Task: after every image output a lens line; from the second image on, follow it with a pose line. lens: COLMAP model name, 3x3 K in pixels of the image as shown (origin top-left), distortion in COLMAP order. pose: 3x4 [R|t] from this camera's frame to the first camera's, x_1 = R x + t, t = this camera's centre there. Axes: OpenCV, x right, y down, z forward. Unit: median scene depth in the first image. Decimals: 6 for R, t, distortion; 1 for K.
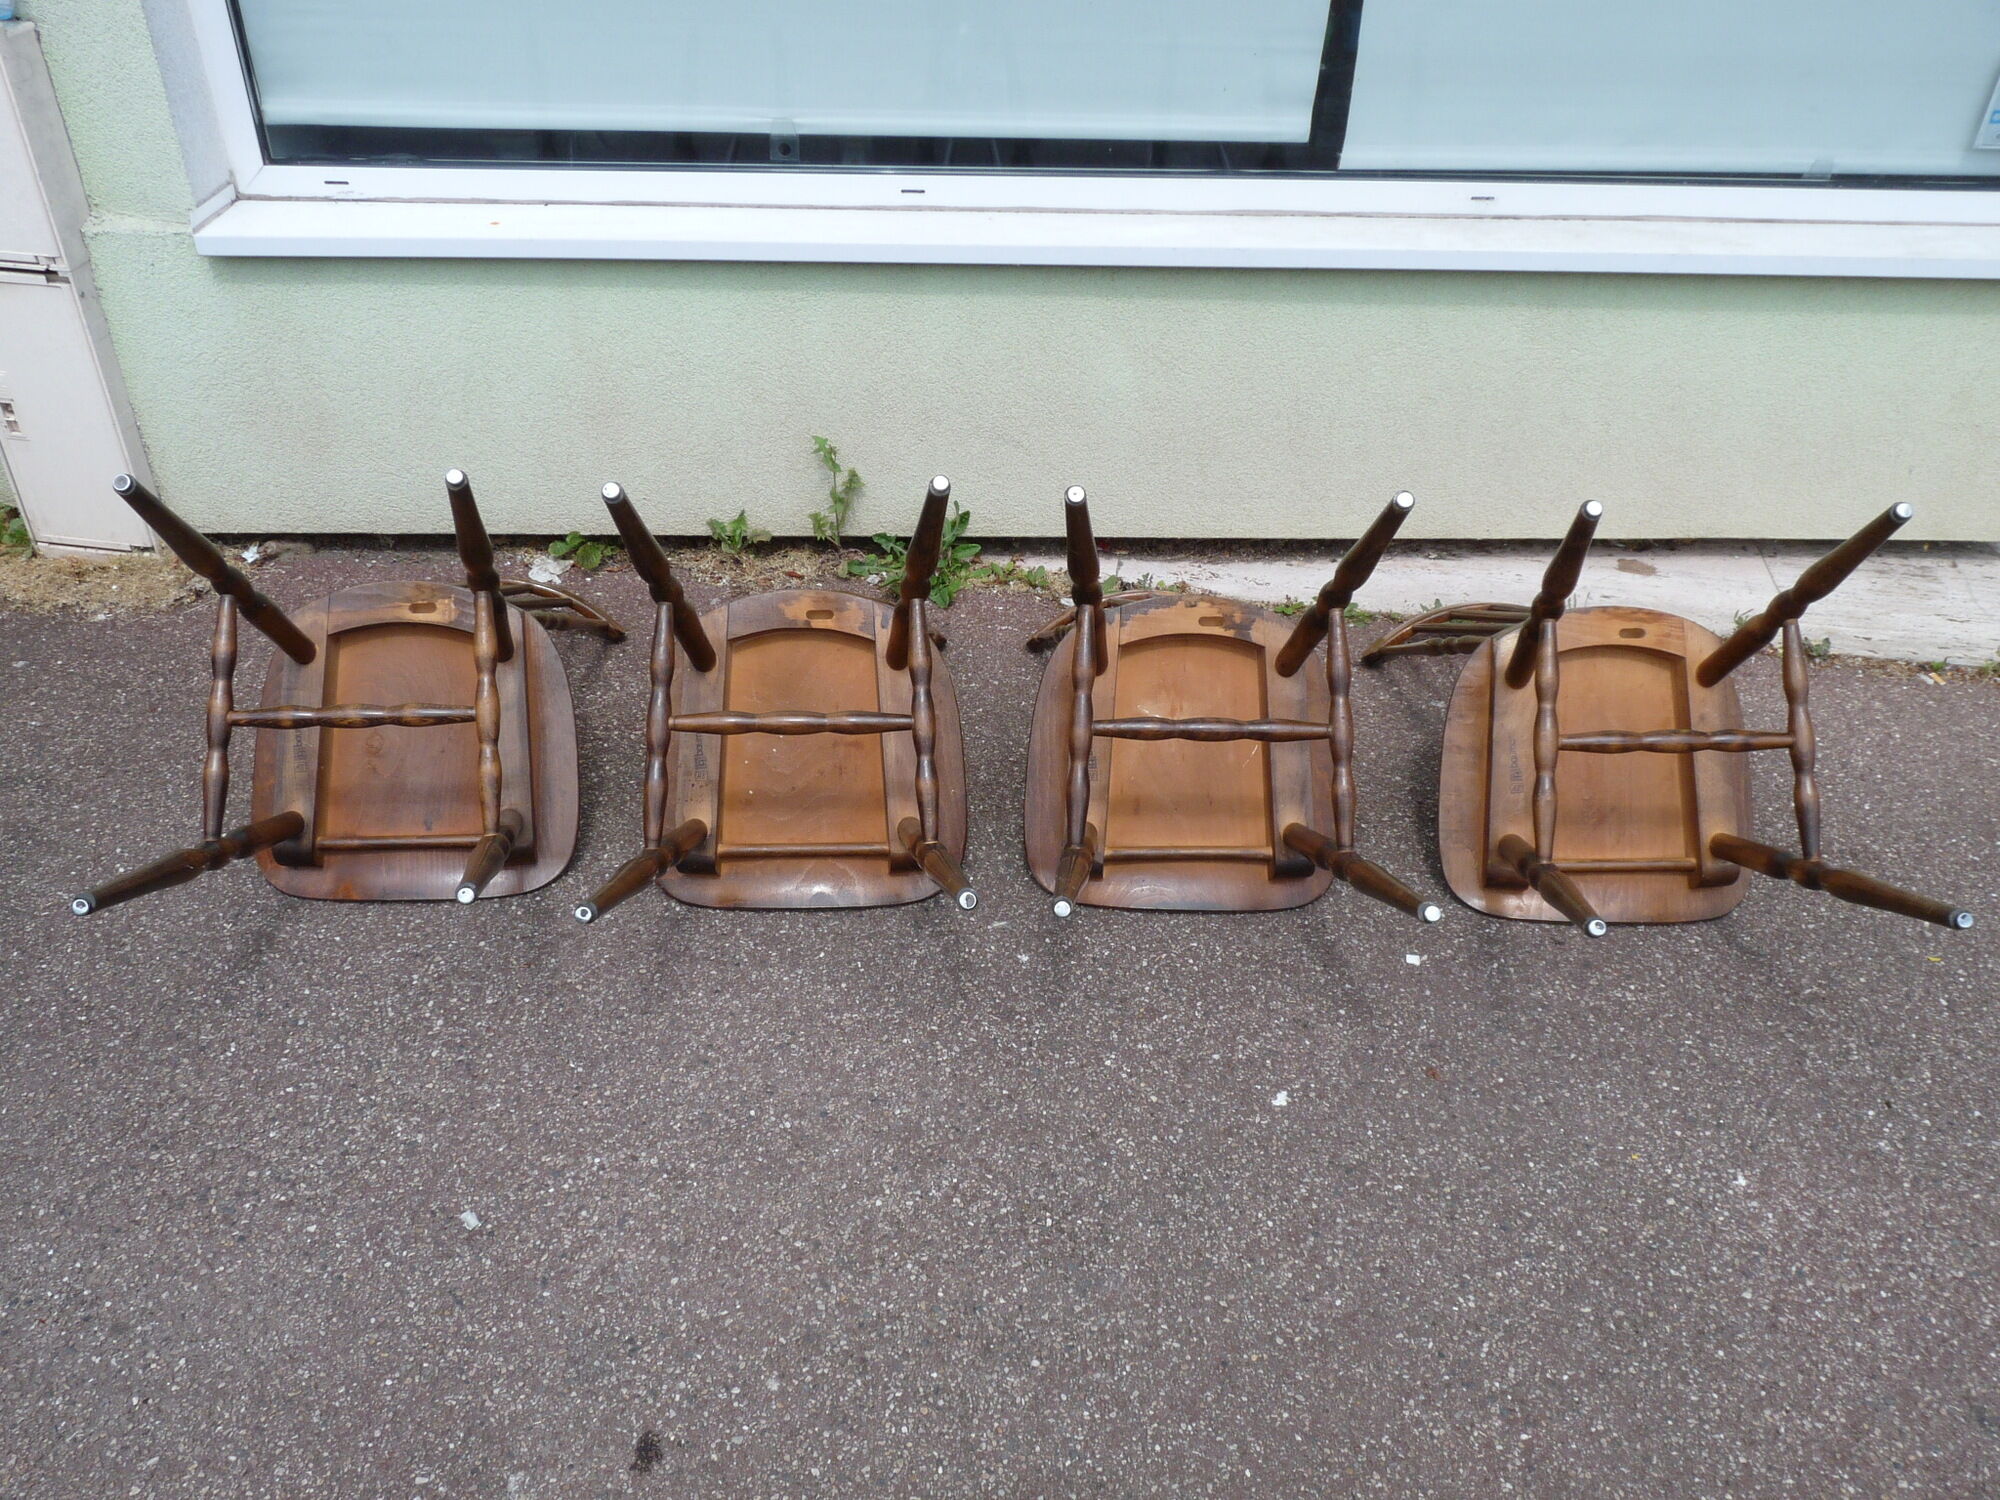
lens RADIAL K [[1601.5, 0, 991.5], [0, 1601.5, 758.0], [0, 0, 1]] dist [-0.014795, -0.015649]
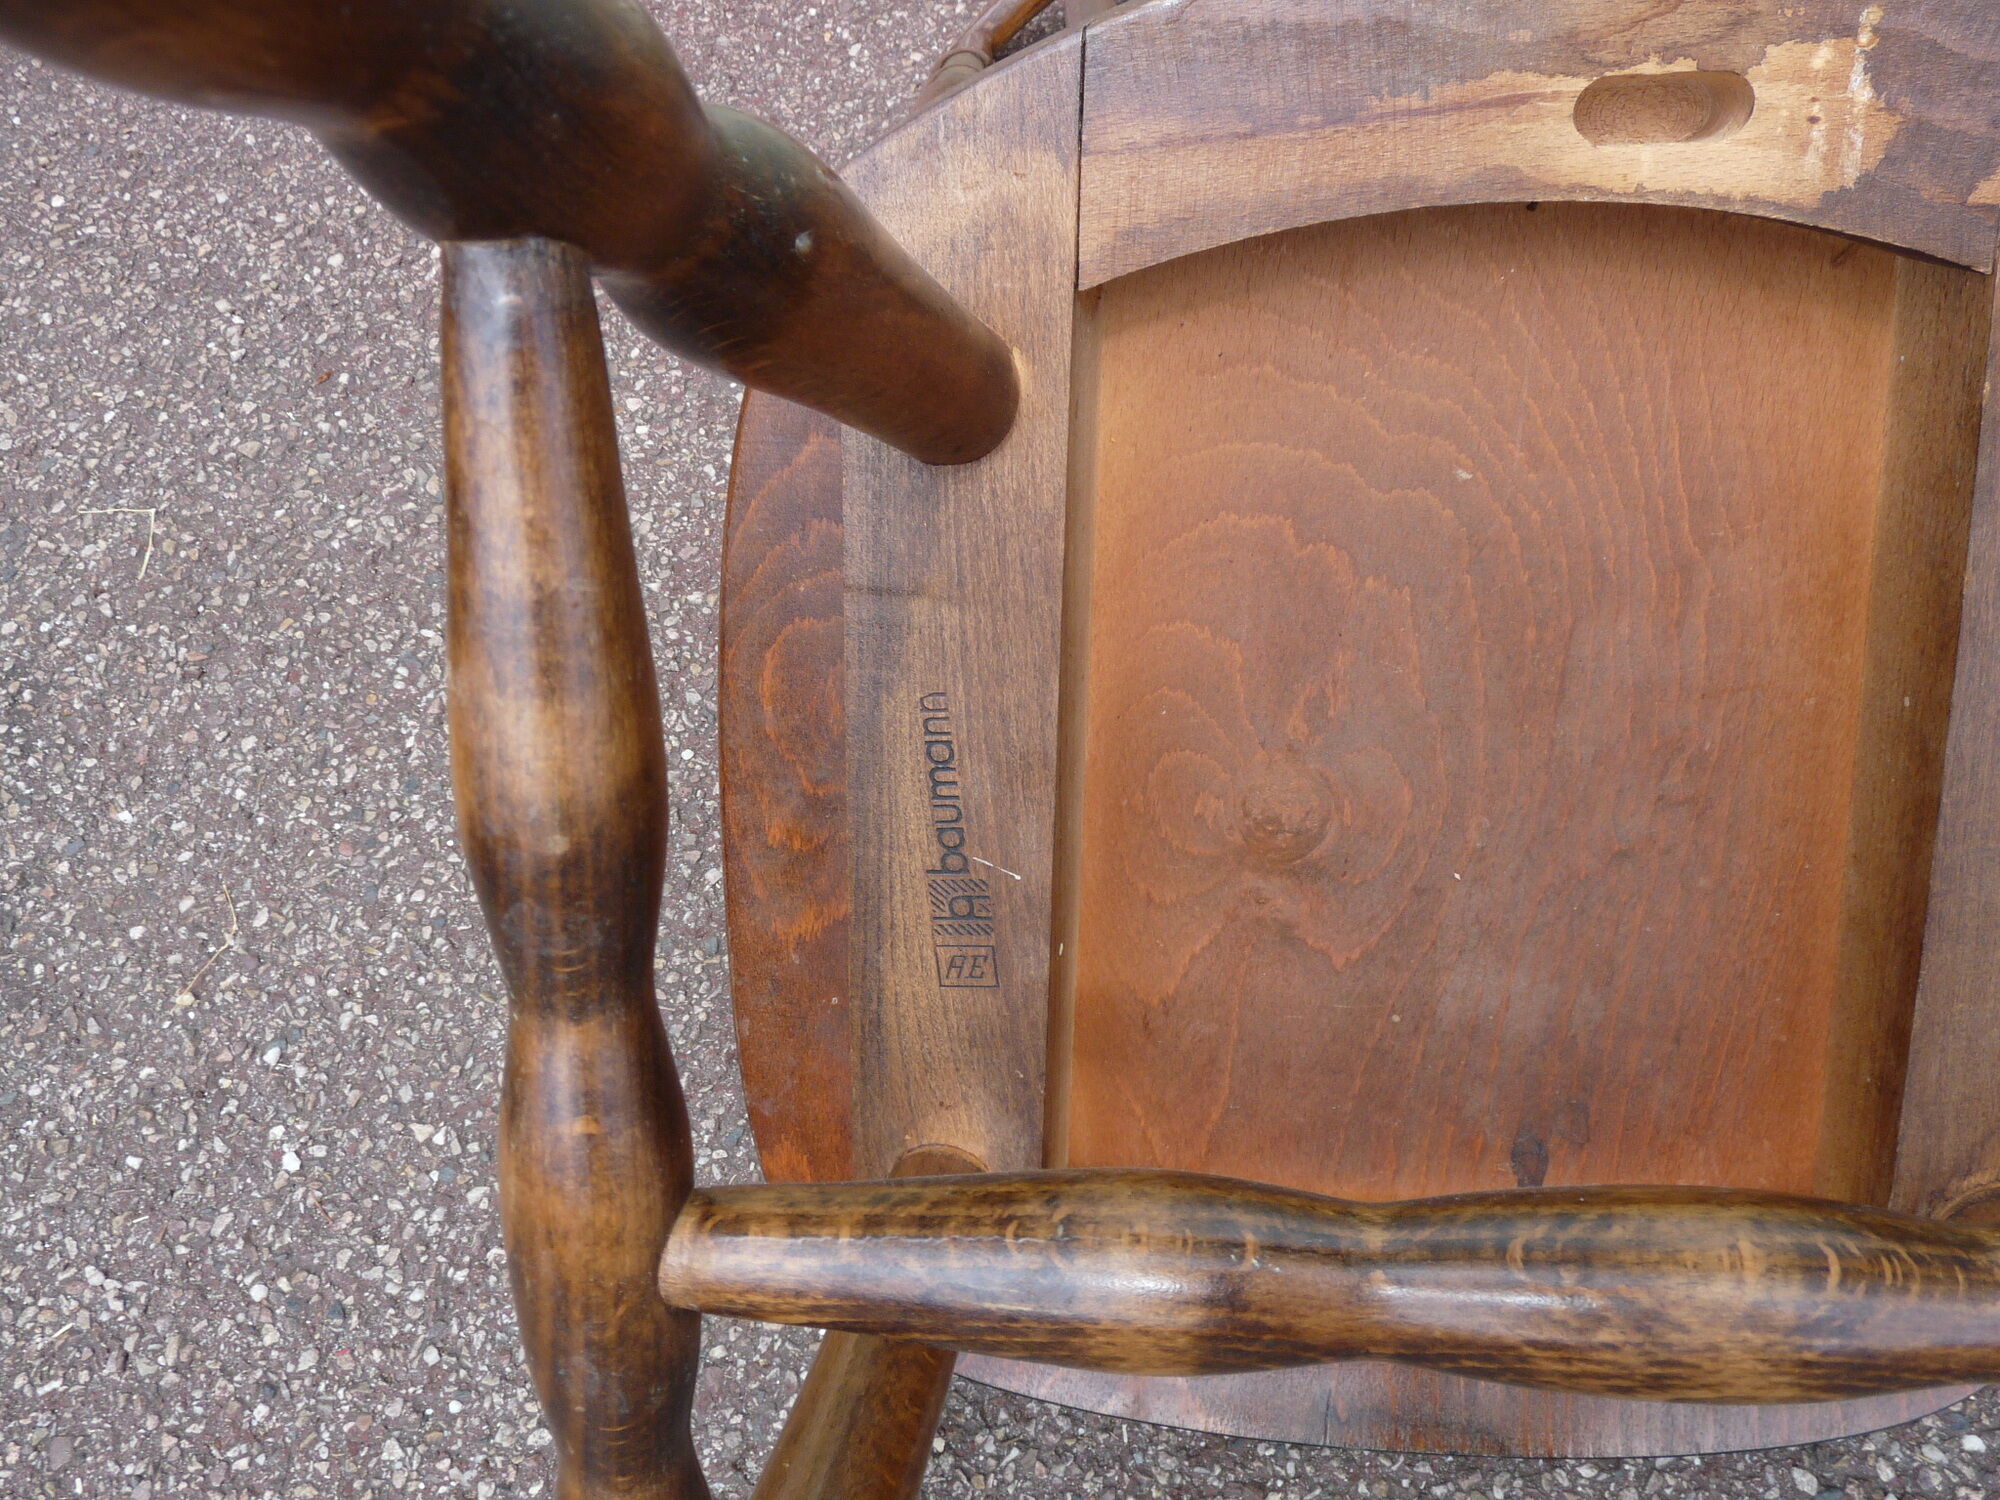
lens RADIAL K [[1601.5, 0, 988.4], [0, 1601.5, 759.5], [0, 0, 1]] dist [-0.014795, -0.015649]
pose [[0.983650, 0.040651, -0.175443, -0.355741], [0.036429, 0.909137, 0.414901, -0.093134], [0.176368, -0.414509, 0.892792, 0.746269]]
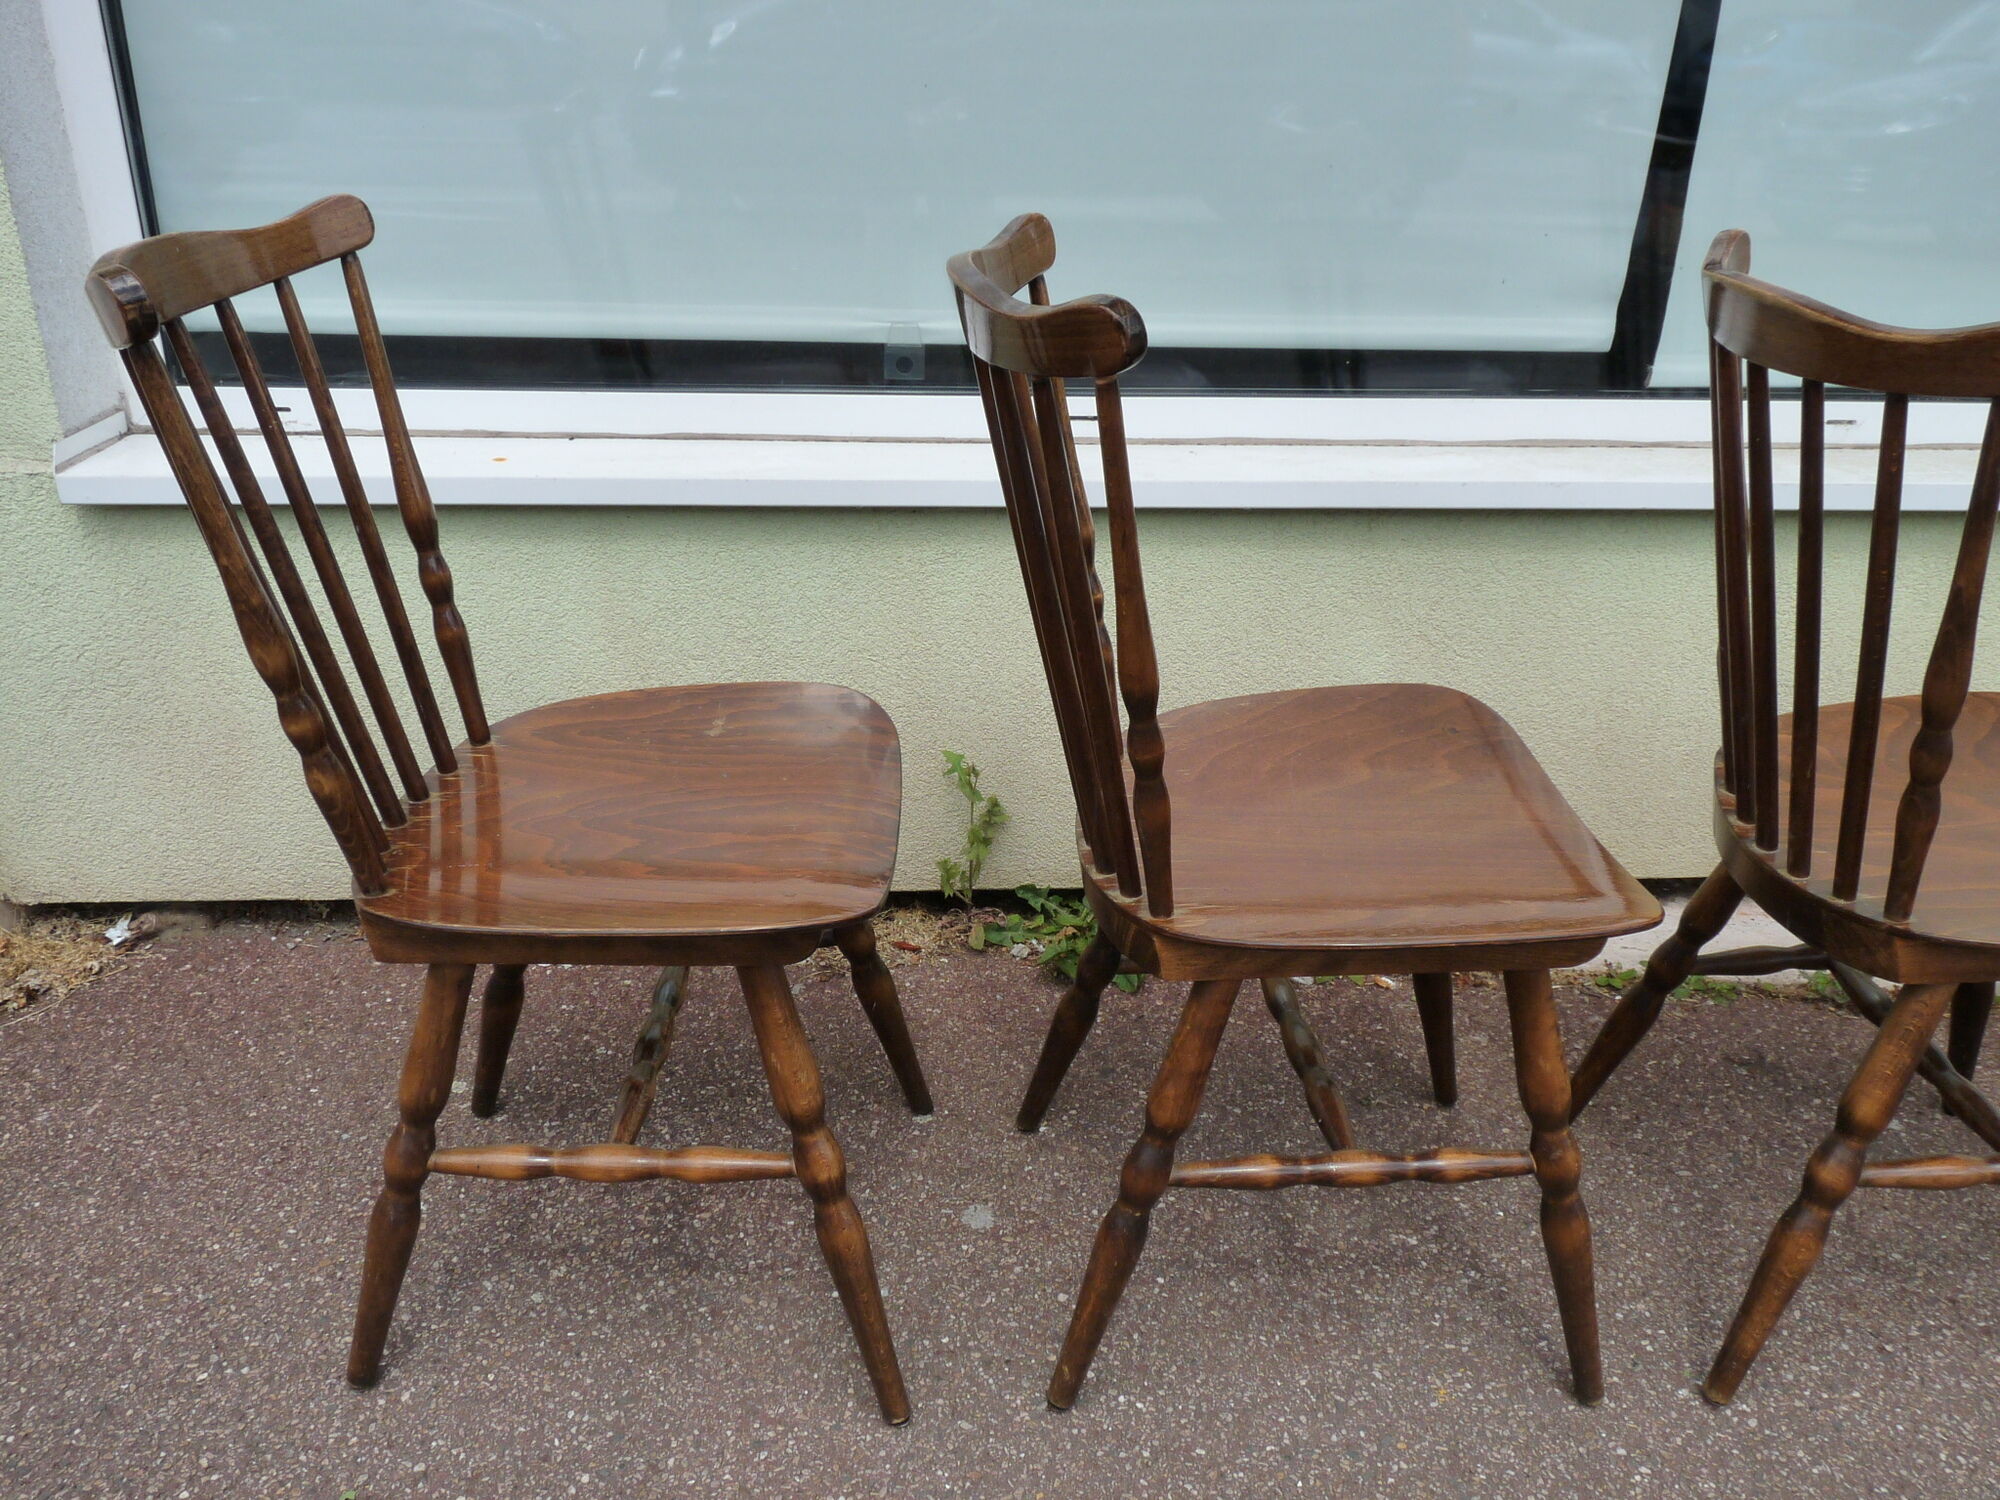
lens RADIAL K [[1601.5, 0, 990.1], [0, 1601.5, 756.1], [0, 0, 1]] dist [-0.014795, -0.015649]
pose [[0.999073, -0.016849, 0.039608, -0.136368], [0.024216, 0.980783, -0.193593, -0.071997], [-0.035585, 0.194373, 0.980282, 0.356631]]
